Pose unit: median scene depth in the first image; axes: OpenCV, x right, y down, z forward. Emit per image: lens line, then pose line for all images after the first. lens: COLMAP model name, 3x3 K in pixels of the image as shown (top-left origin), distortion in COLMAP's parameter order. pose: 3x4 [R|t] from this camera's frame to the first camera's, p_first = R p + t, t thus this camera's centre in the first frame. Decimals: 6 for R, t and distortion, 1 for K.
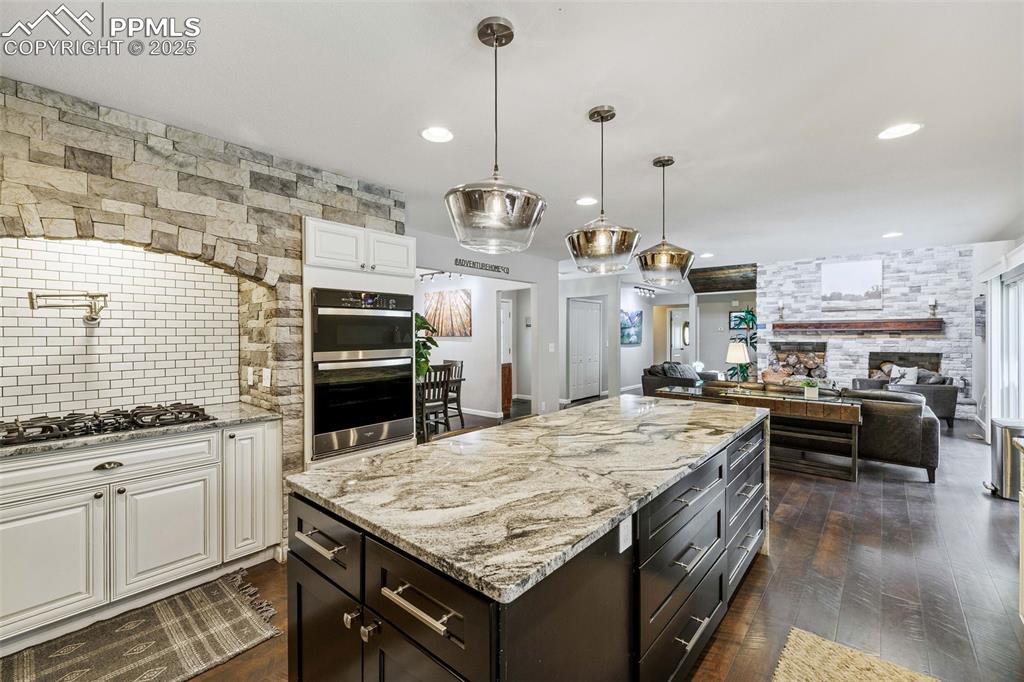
lens RADIAL K [[432.6, 0, 510.5], [0, 432.6, 336.0], [0, 0, 1]] dist [0.001444, -0.000123]
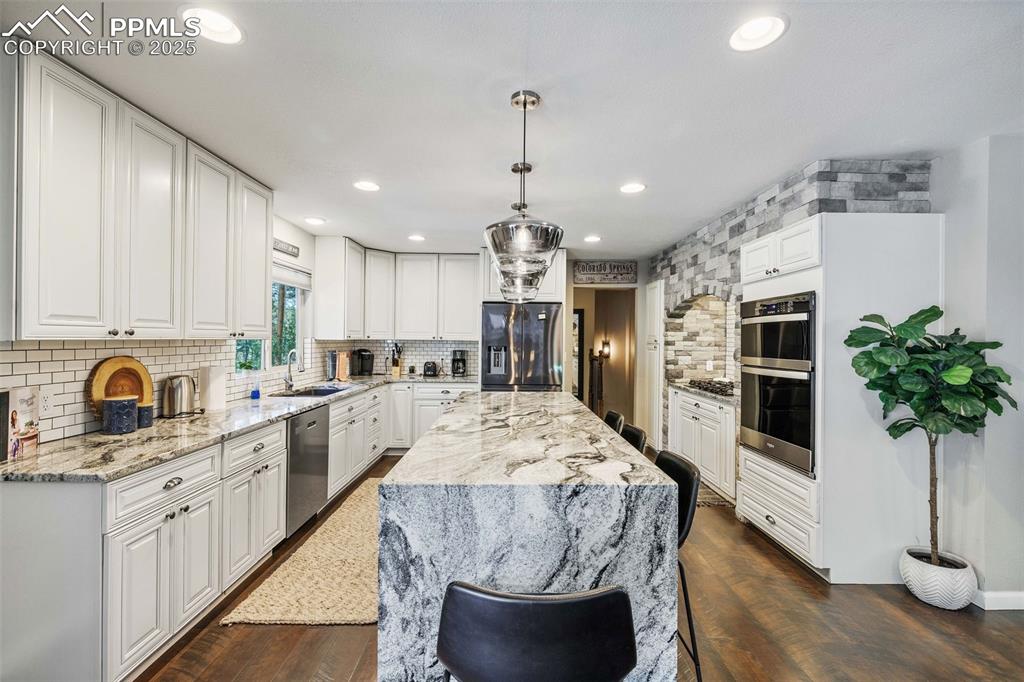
lens RADIAL K [[432.6, 0, 509.8], [0, 432.6, 341.2], [0, 0, 1]] dist [0.001444, -0.000123]
pose [[-0.756352, -0.000228, -0.654165, 0.911260], [-0.005573, 0.999966, 0.006096, -0.009805], [0.654141, 0.008256, -0.756328, 1.652016]]
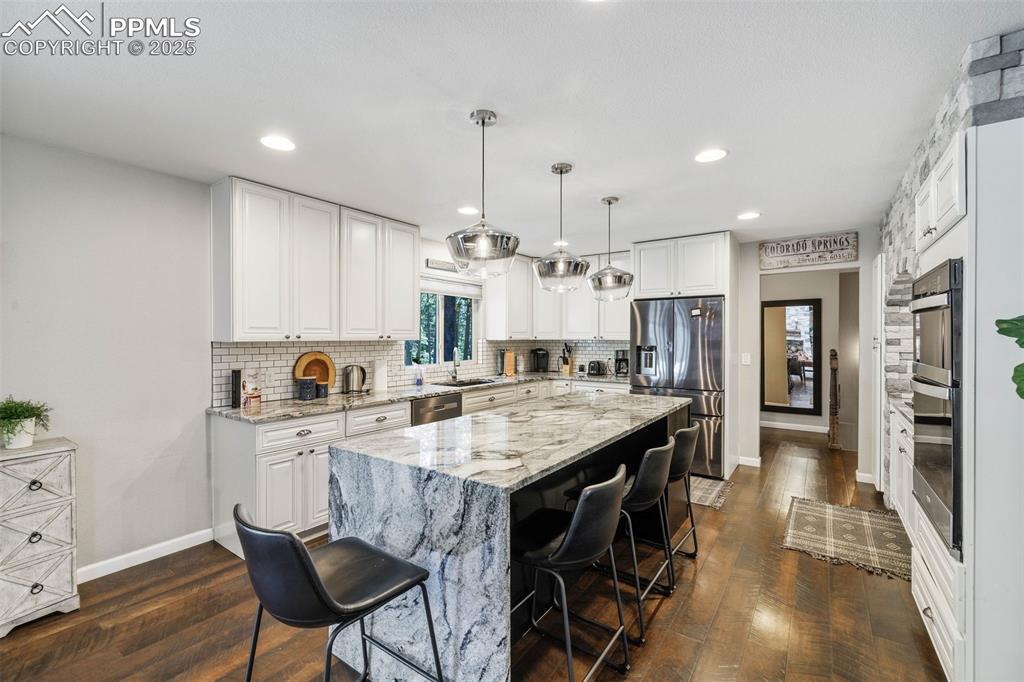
lens RADIAL K [[432.6, 0, 511.8], [0, 432.6, 339.8], [0, 0, 1]] dist [0.001444, -0.000123]
pose [[-0.995747, 0.004258, -0.092031, 0.418478], [0.003911, 0.999985, 0.003949, -0.010254], [0.092046, 0.003572, -0.995748, 1.915629]]
